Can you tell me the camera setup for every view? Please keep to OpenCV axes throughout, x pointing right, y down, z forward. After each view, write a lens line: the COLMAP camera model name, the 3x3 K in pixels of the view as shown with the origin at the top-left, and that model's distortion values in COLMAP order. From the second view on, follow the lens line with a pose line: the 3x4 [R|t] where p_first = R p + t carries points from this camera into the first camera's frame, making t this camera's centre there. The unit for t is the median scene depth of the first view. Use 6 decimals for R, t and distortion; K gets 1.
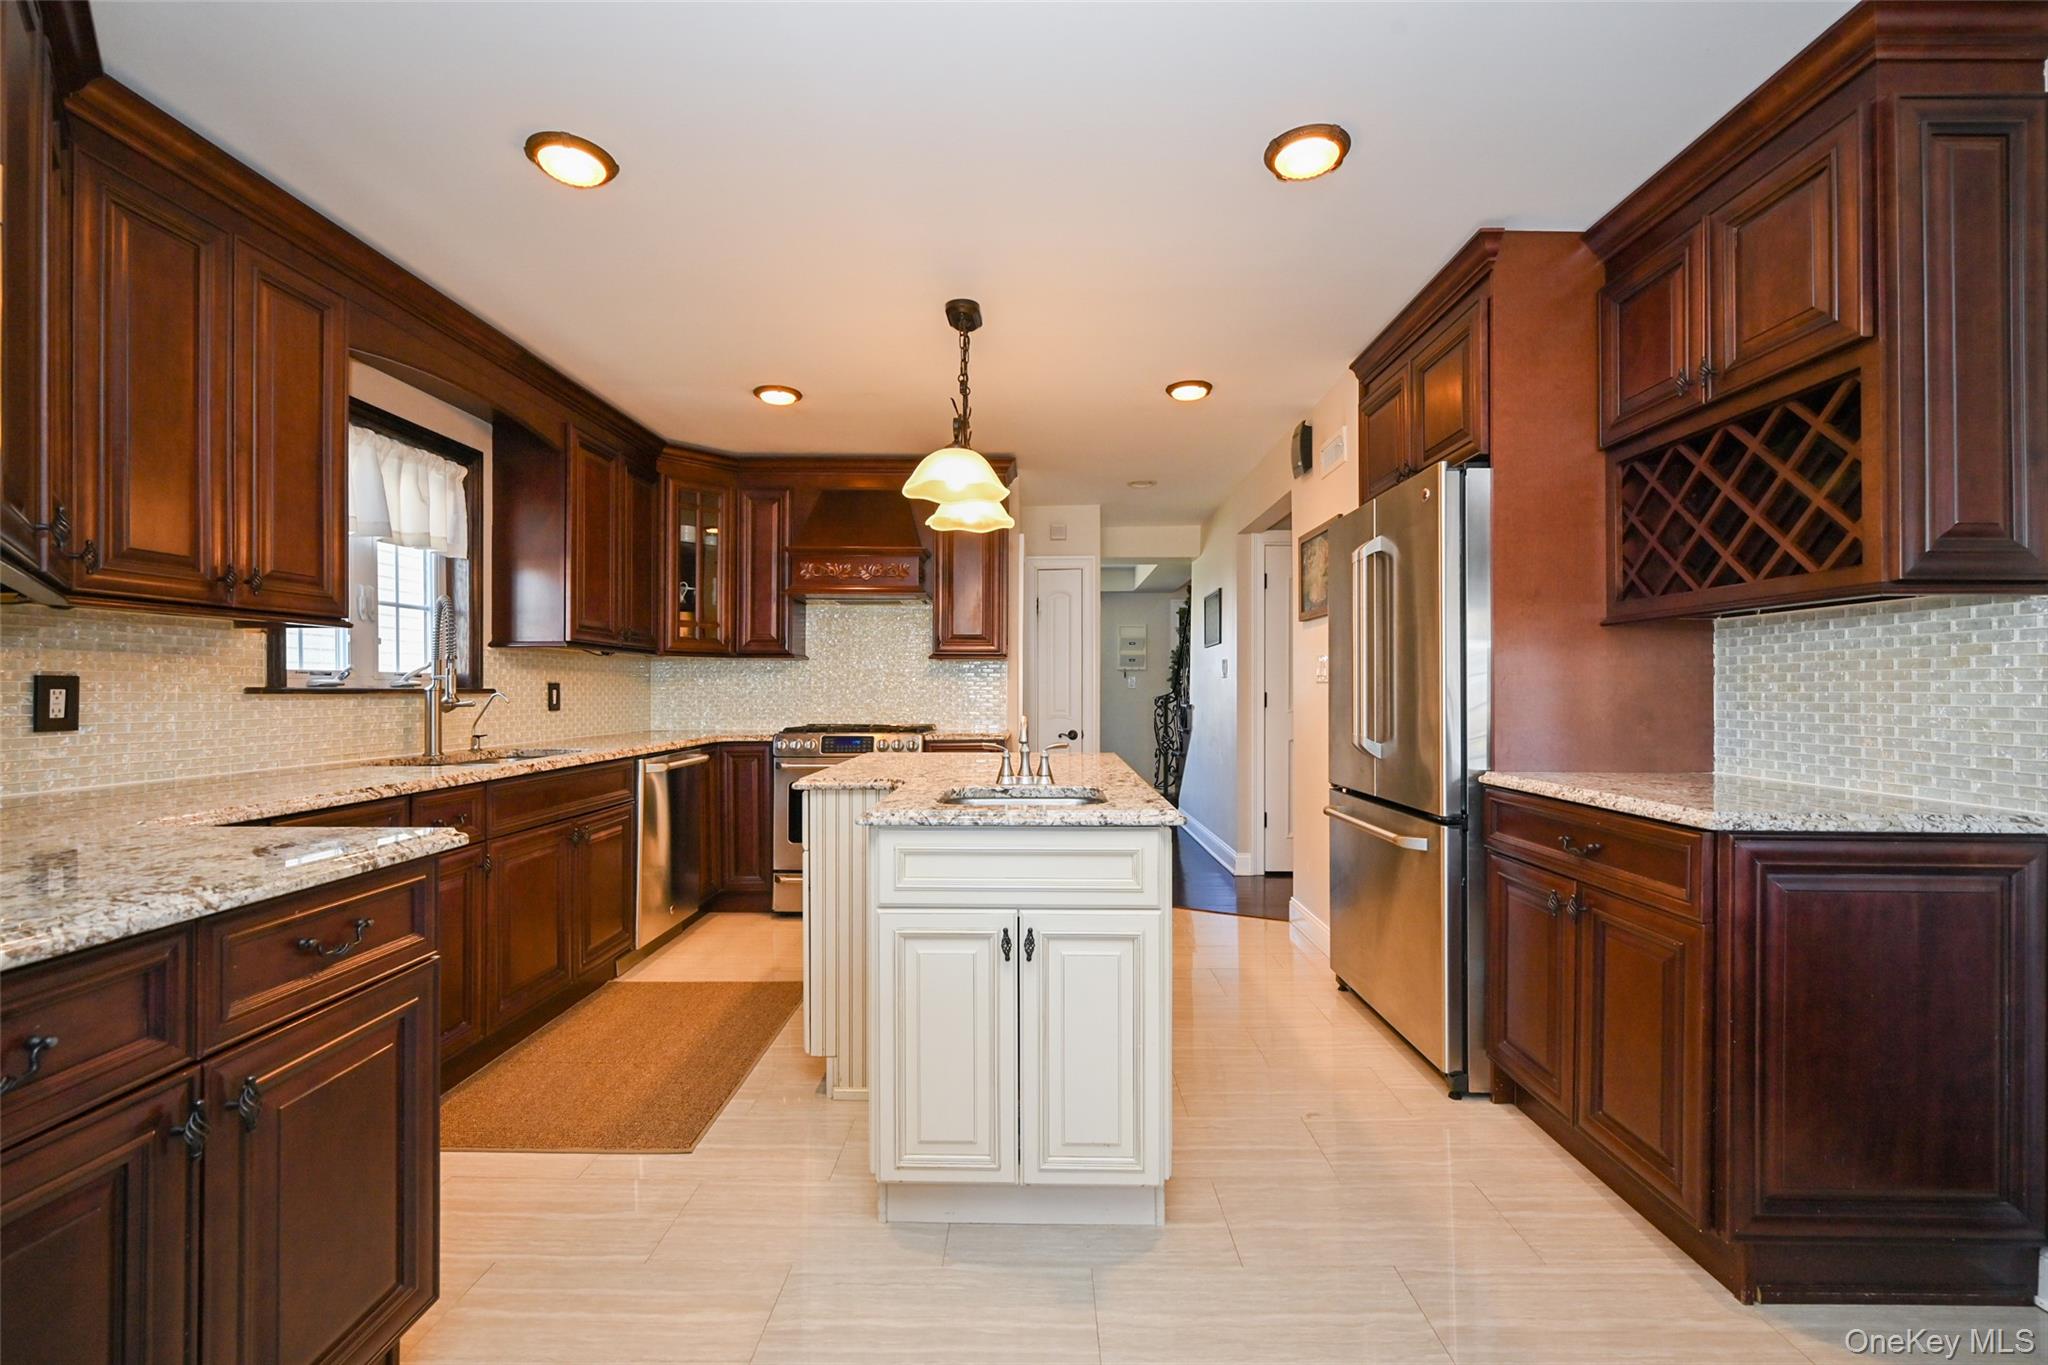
lens RADIAL K [[861.5, 0, 1027.6], [0, 861.5, 682.8], [0, 0, 1]] dist [0.014452, 0.000073]
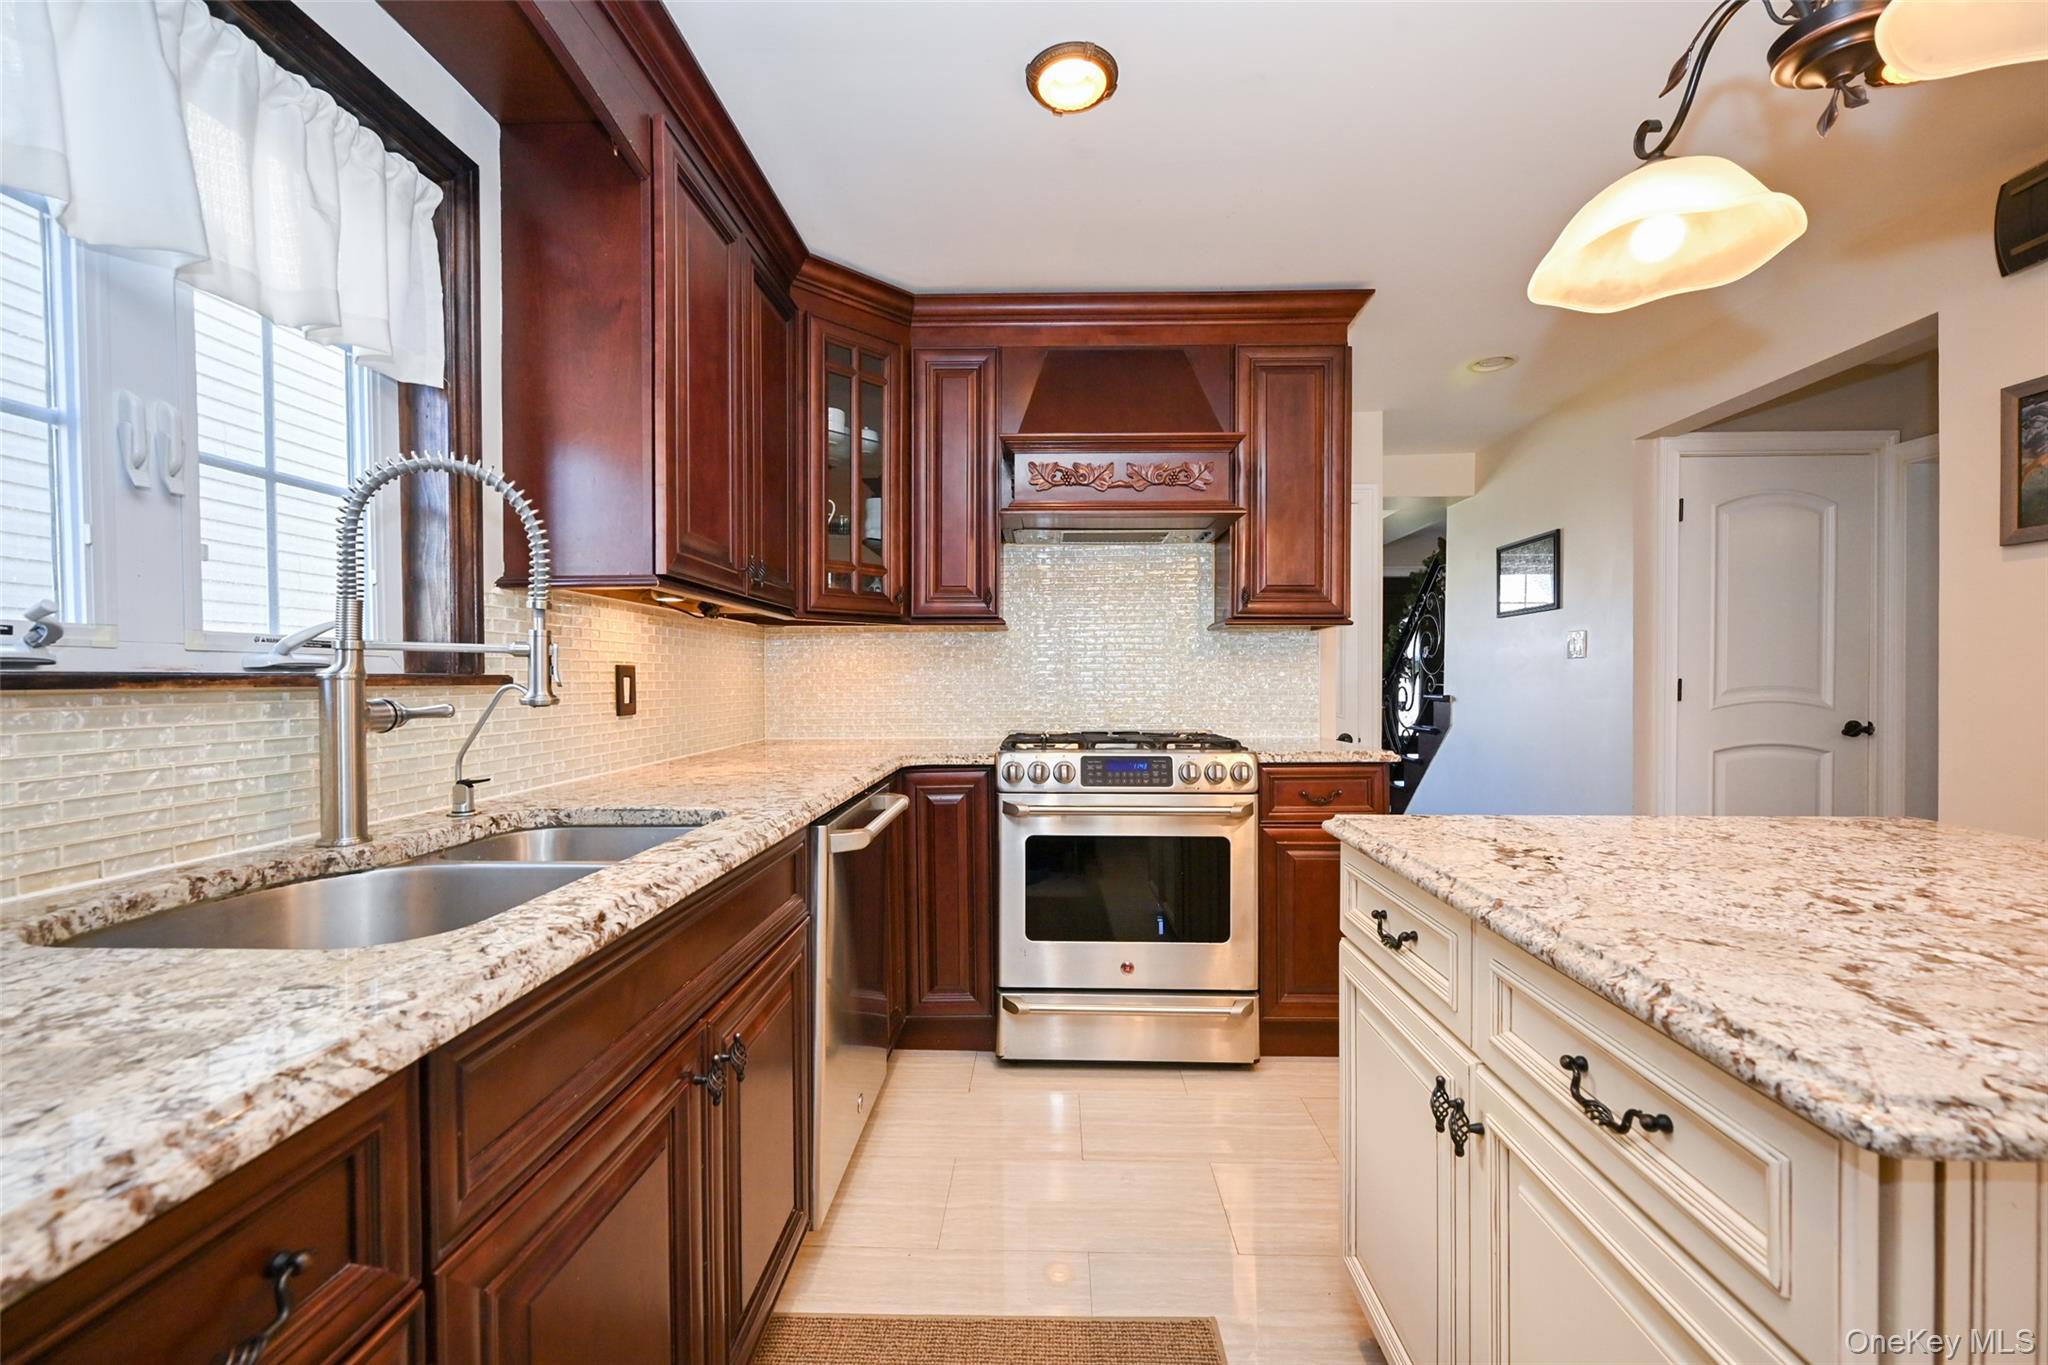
lens RADIAL K [[804.1, 0, 1029.3], [0, 804.1, 687.3], [0, 0, 1]] dist [-0.005838, 0.000466]
pose [[0.999784, -0.002428, -0.020656, -0.328925], [0.002814, 0.999822, 0.018677, 0.006068], [0.020607, -0.018732, 0.999612, 0.579663]]
